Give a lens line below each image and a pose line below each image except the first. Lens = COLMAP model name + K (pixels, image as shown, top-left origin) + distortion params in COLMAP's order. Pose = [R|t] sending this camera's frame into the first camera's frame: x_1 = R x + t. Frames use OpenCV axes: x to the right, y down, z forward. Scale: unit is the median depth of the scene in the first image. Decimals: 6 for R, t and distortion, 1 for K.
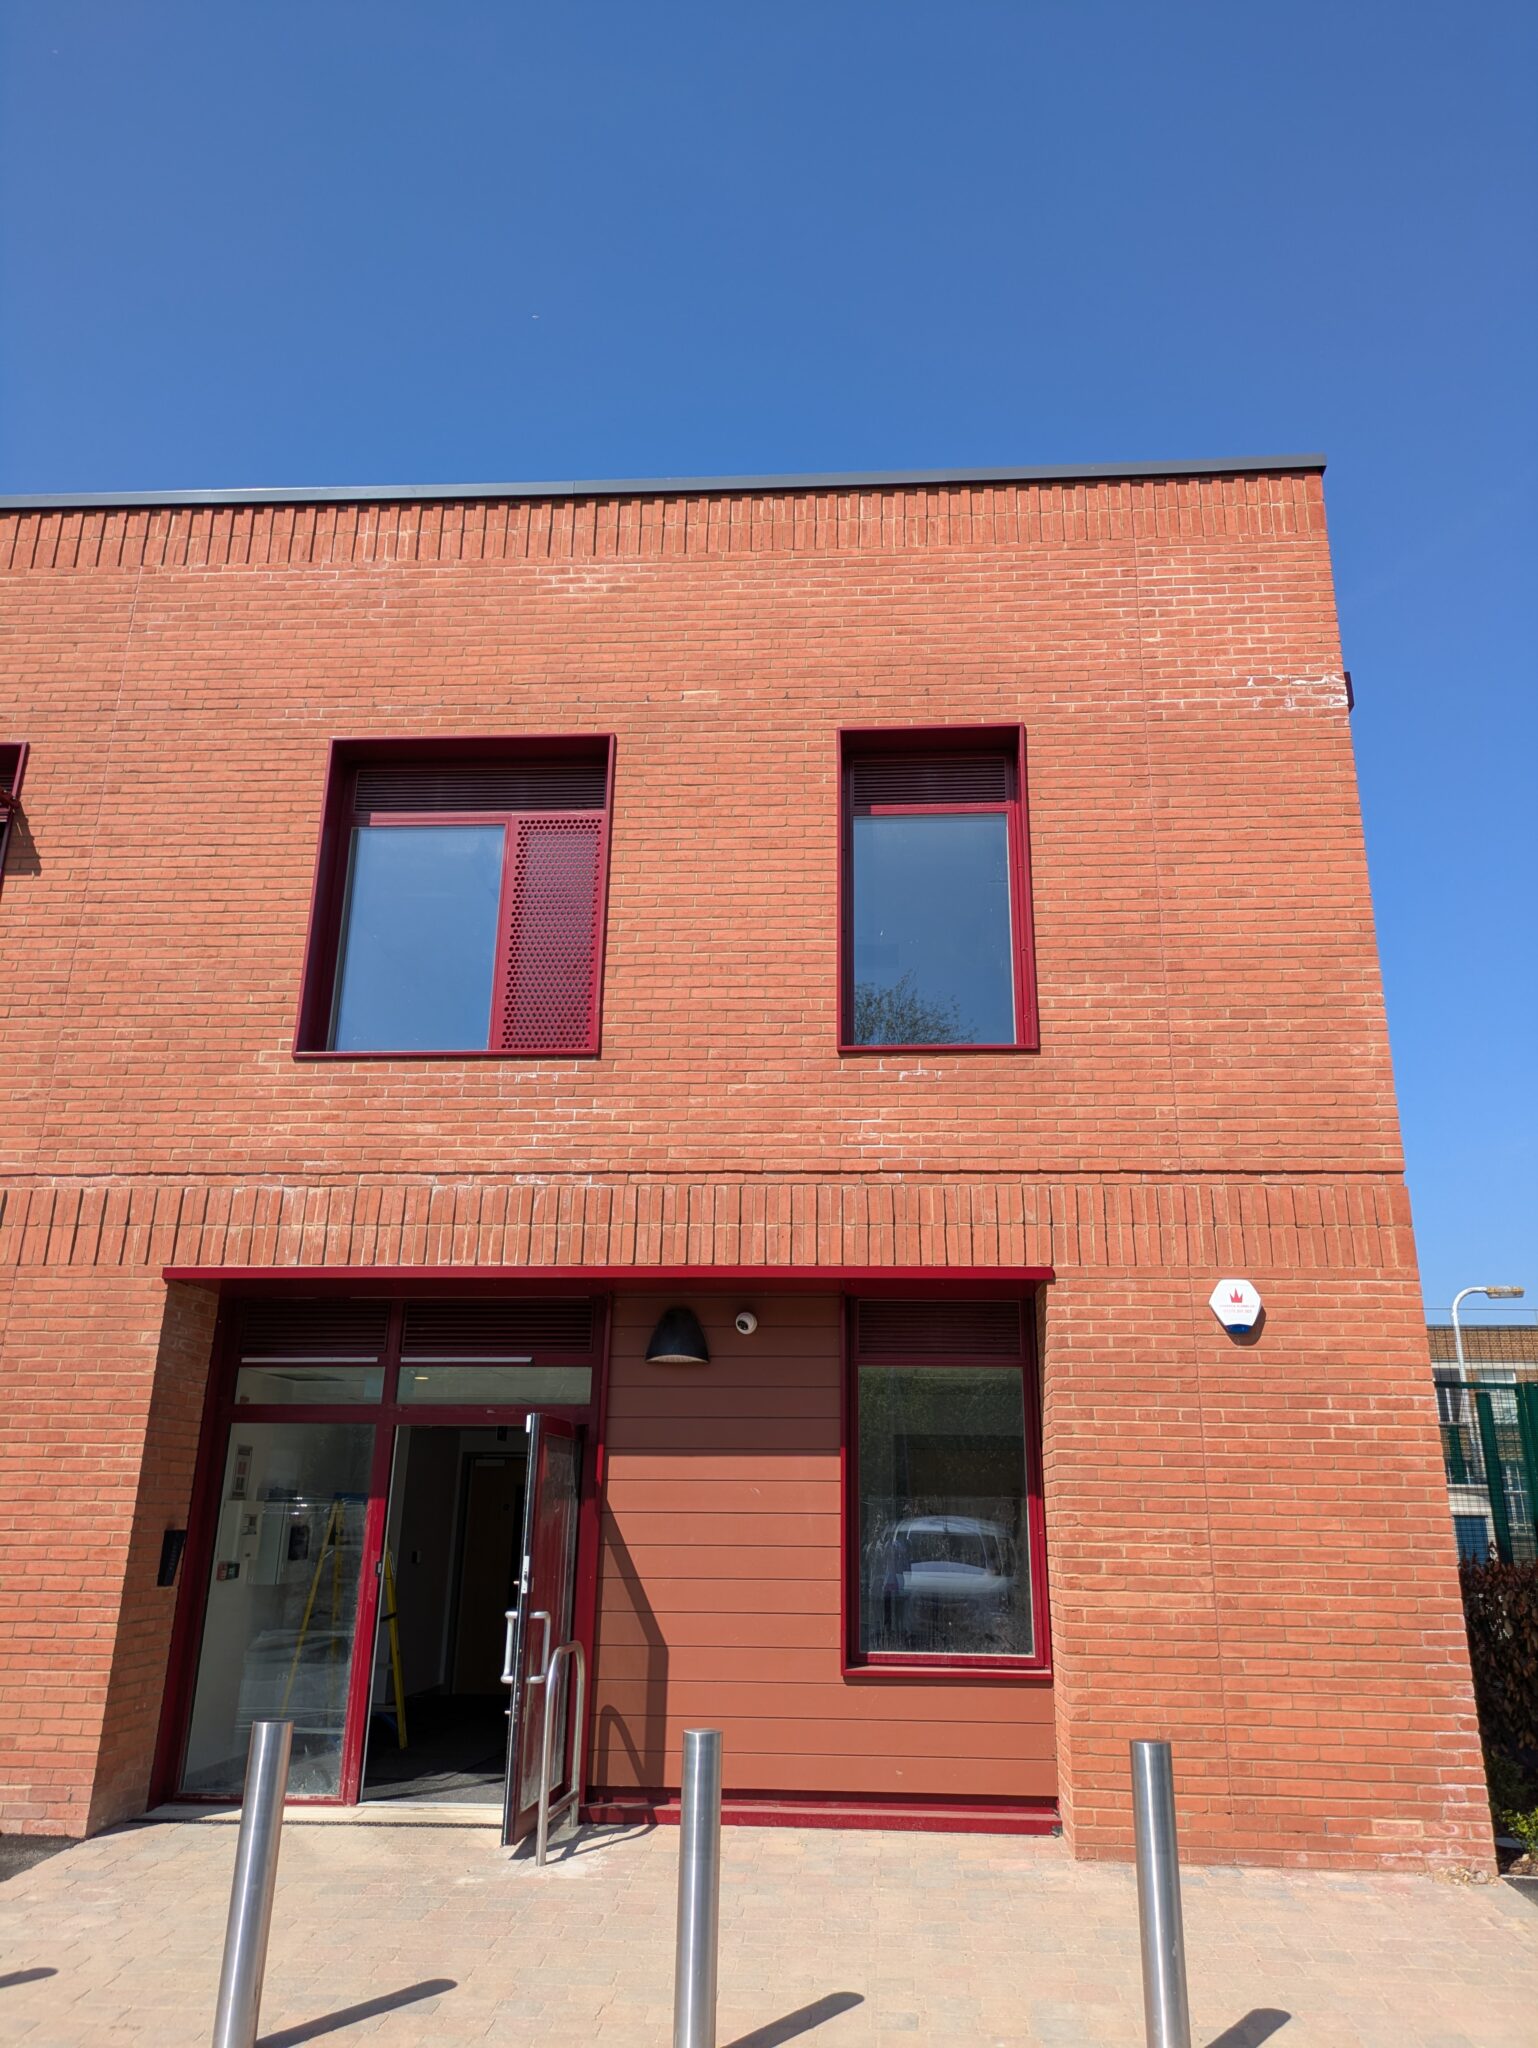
lens RADIAL K [[1466.6, 0, 763.9], [0, 1466.6, 1022.2], [0, 0, 1]] dist [0.045474, -0.028411]
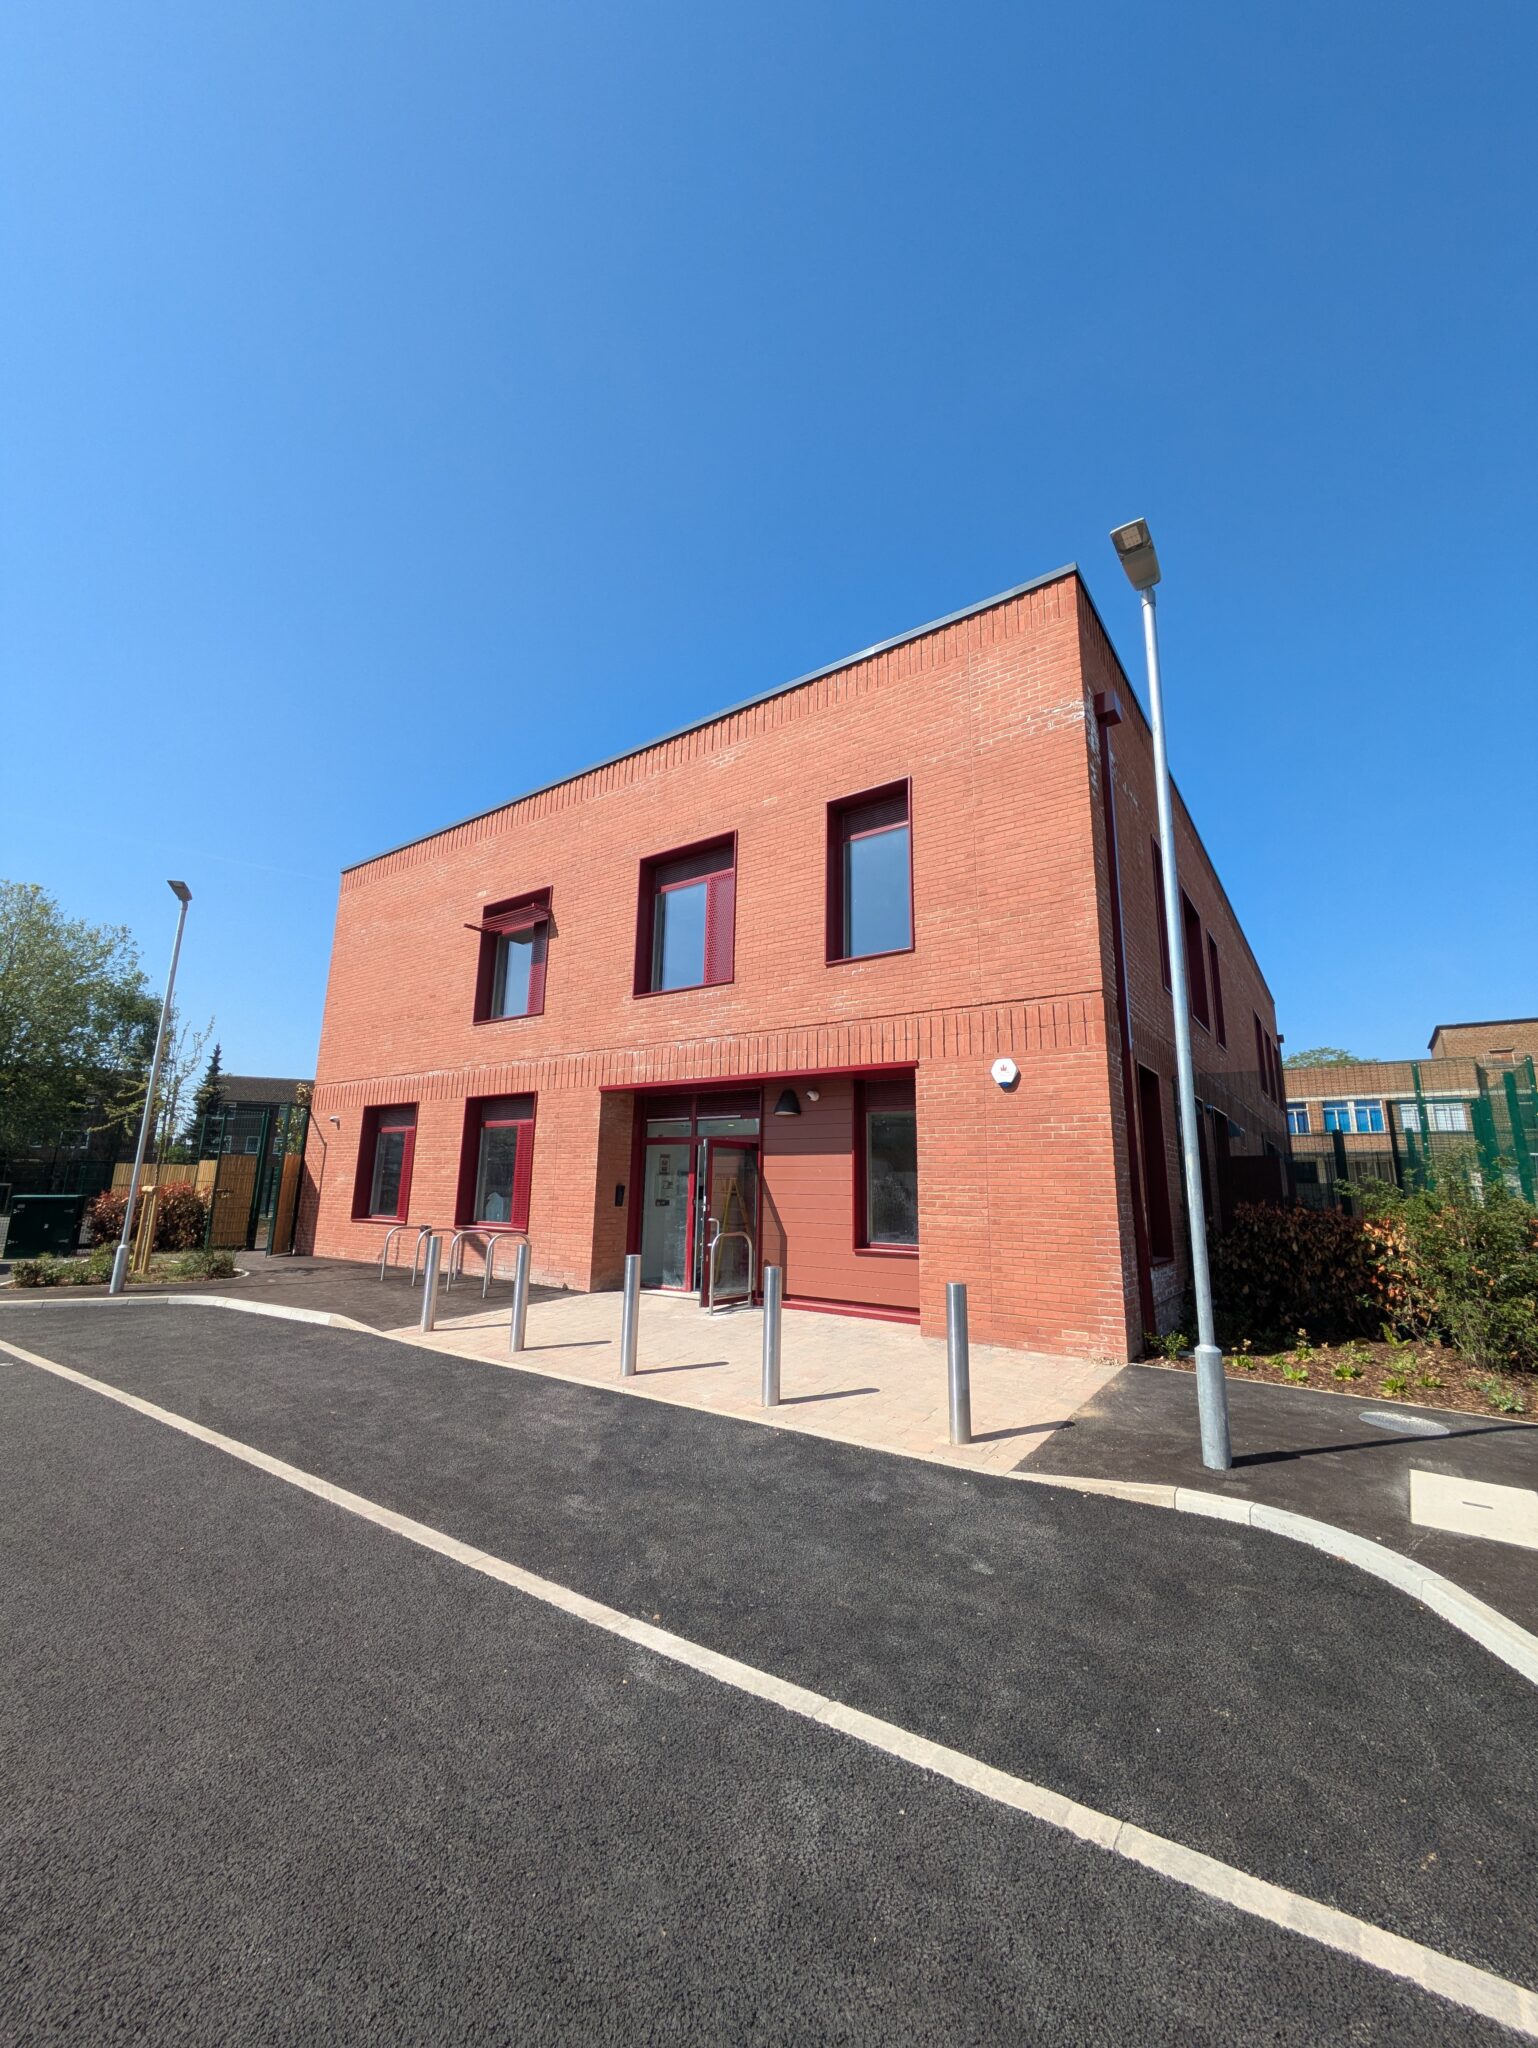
lens RADIAL K [[826.3, 0, 768.2], [0, 826.3, 1004.9], [0, 0, 1]] dist [0.001963, 0.000103]
pose [[0.840153, -0.114894, -0.530040, 0.616794], [0.170367, 0.983742, 0.056804, -0.005038], [0.514897, -0.138025, 0.846068, -0.041141]]
